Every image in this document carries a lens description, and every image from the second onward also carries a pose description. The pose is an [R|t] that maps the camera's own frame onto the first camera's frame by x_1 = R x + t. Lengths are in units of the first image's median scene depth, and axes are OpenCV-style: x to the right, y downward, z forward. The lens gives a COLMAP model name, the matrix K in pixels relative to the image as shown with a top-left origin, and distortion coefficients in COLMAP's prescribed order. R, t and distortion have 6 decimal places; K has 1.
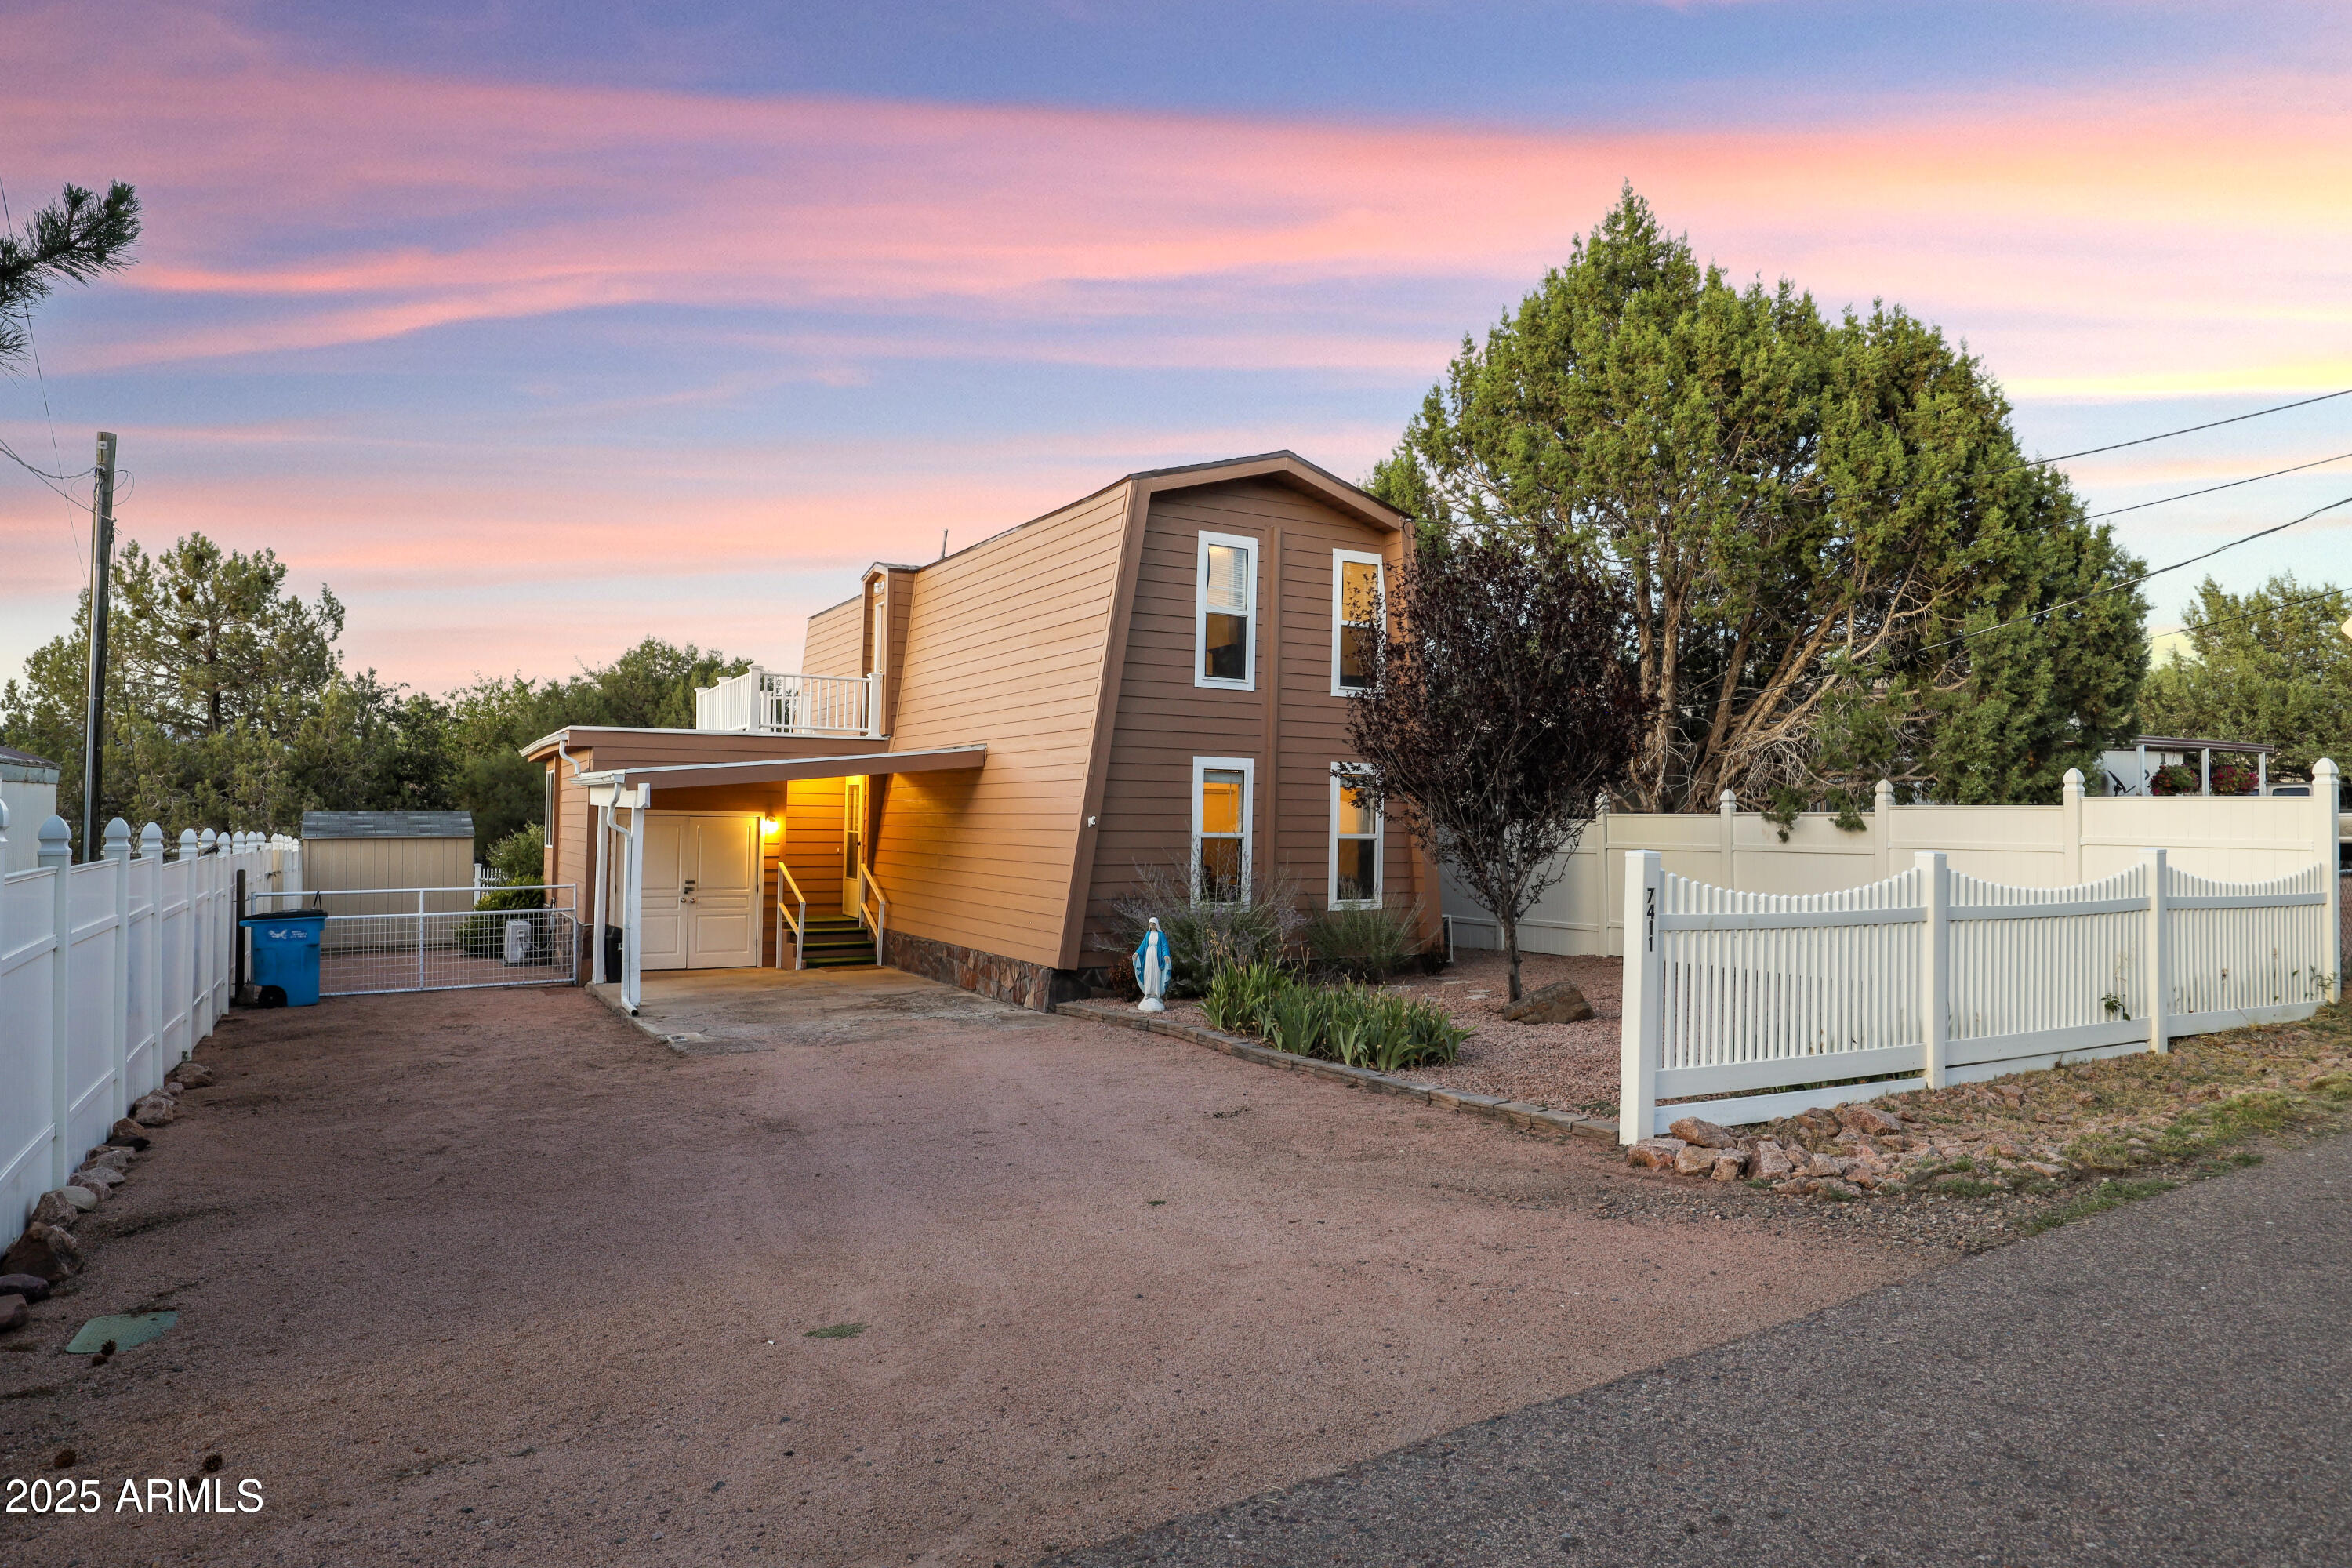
lens RADIAL K [[1422.2, 0, 1185.2], [0, 1422.2, 768.2], [0, 0, 1]] dist [-0.004444, -0.002433]
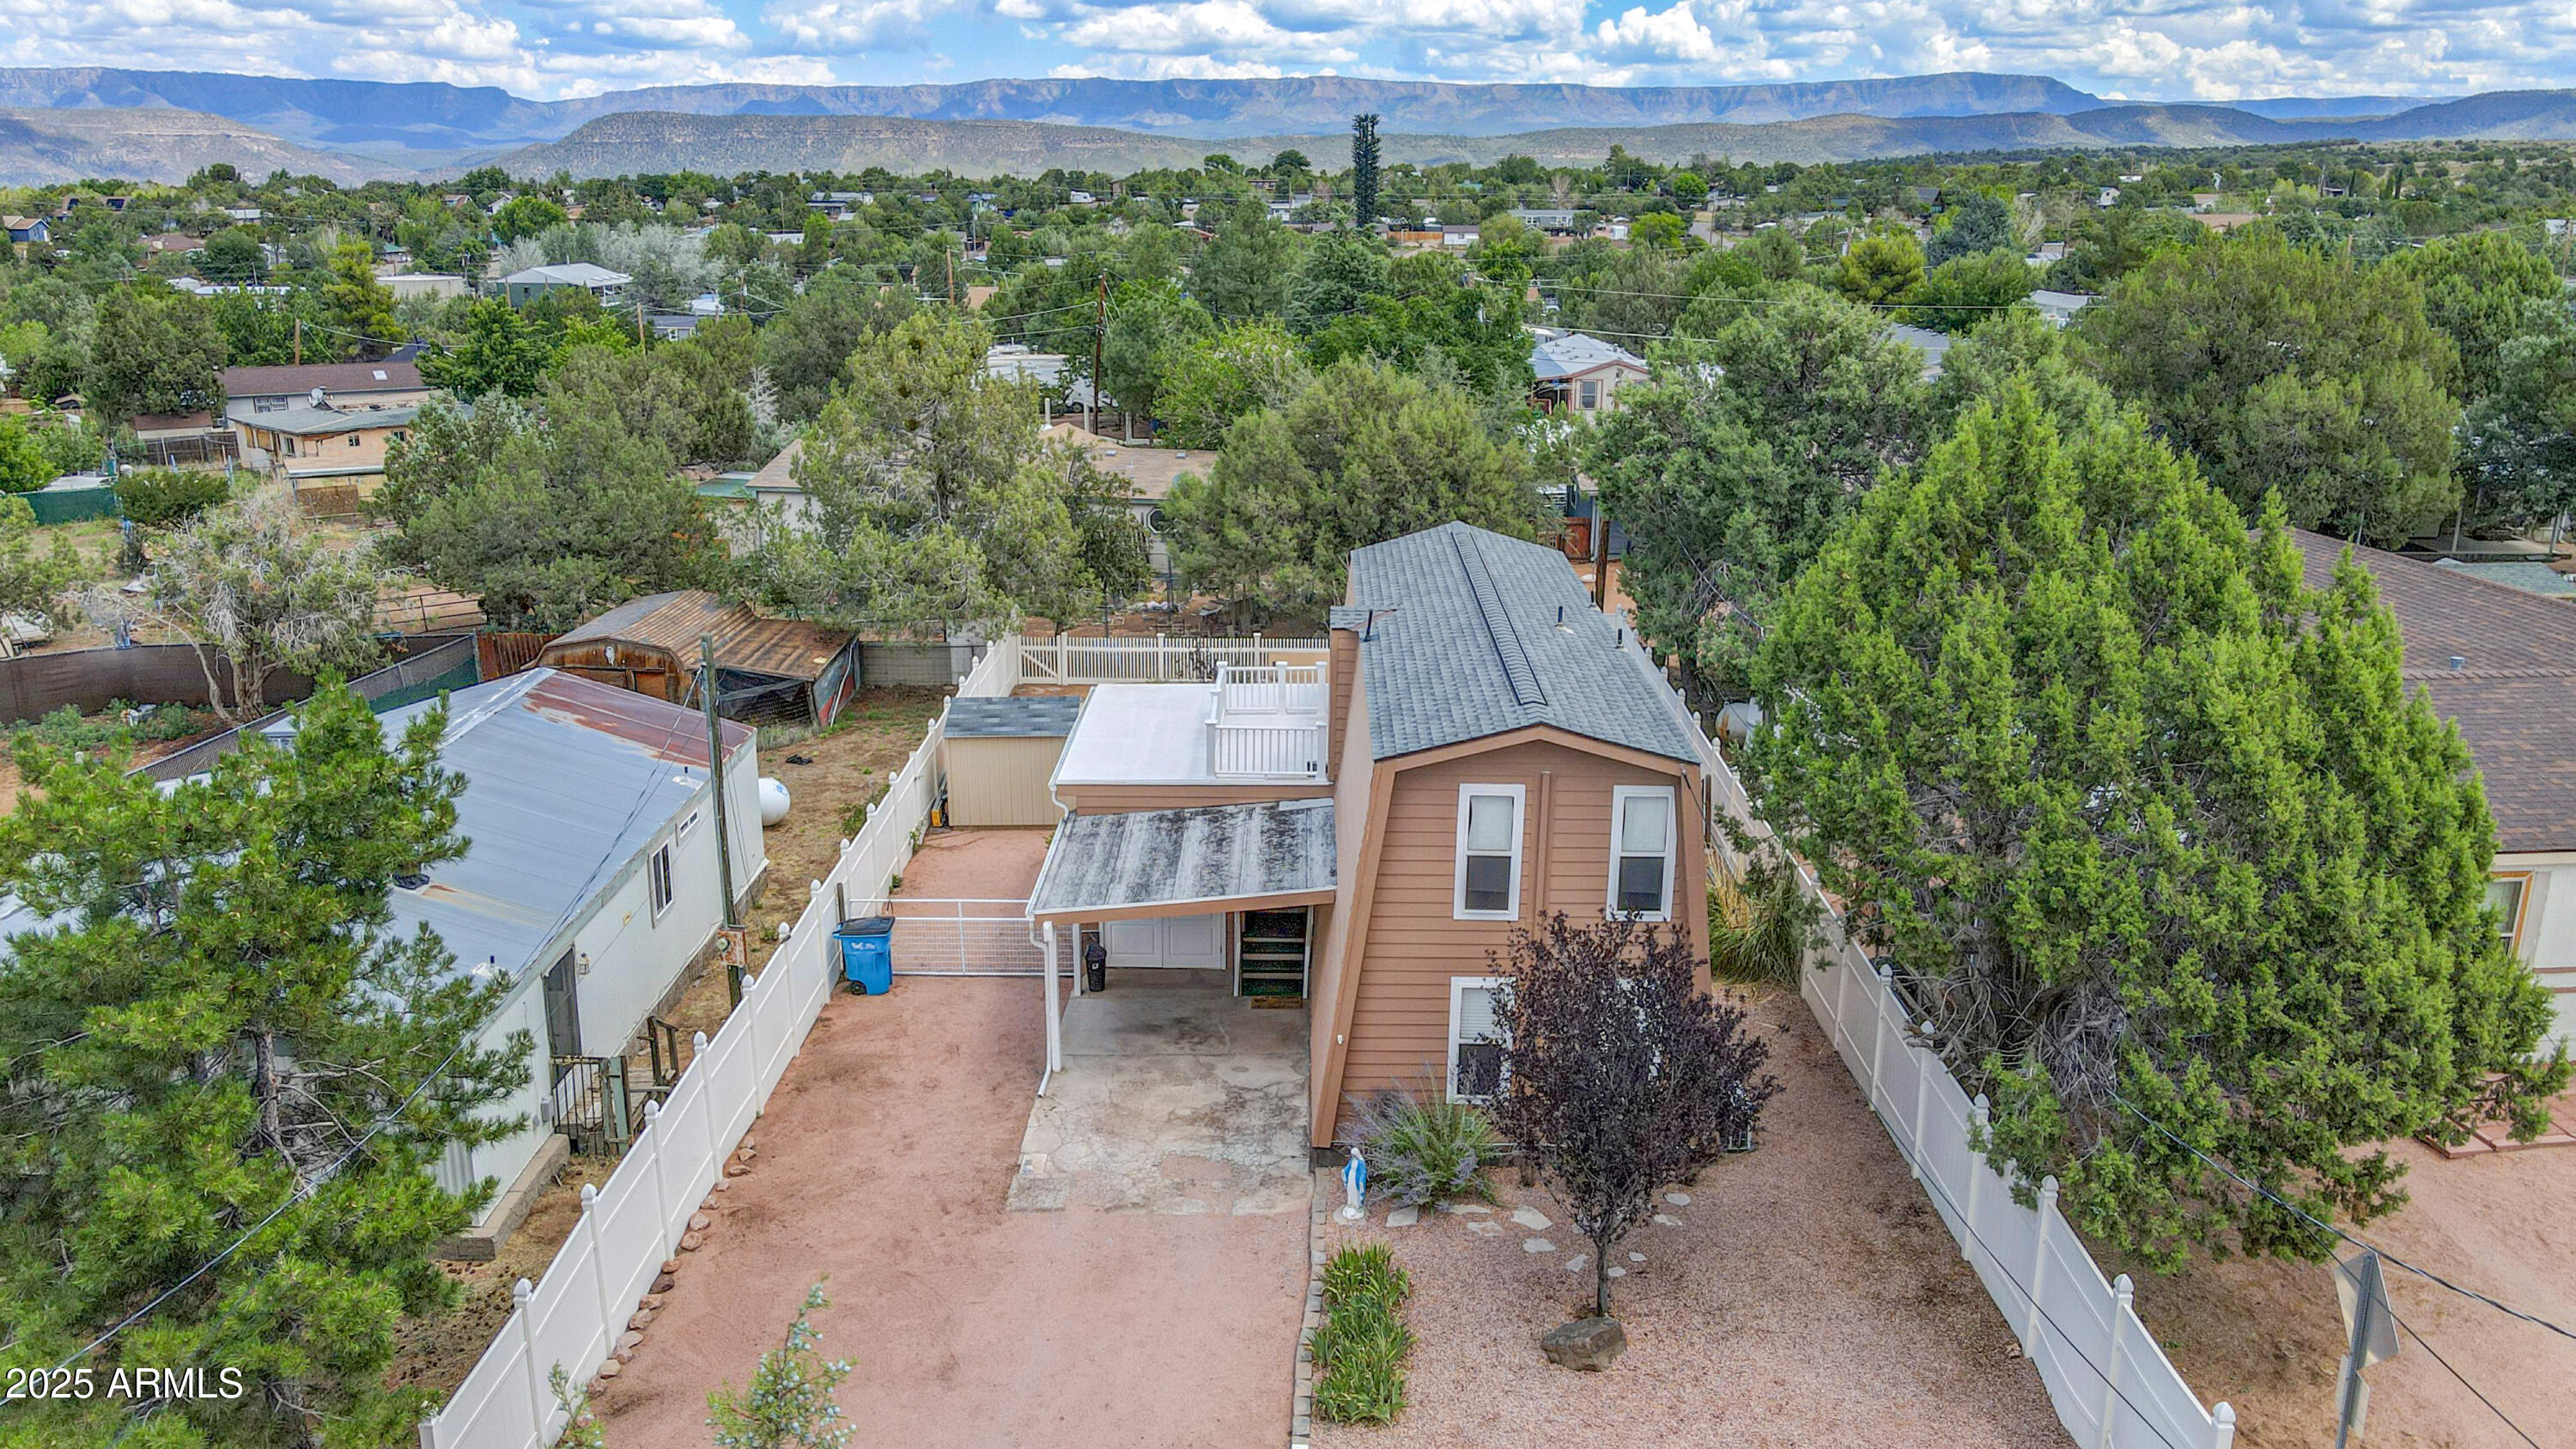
lens RADIAL K [[1912.6, 0, 1273.8], [0, 1912.6, 728.7], [0, 0, 1]] dist [0.042998, -0.000794]
pose [[0.862703, 0.135715, -0.487161, 0.602532], [0.019867, 0.953478, 0.300806, -0.661591], [0.505321, -0.269185, 0.819872, -0.258379]]
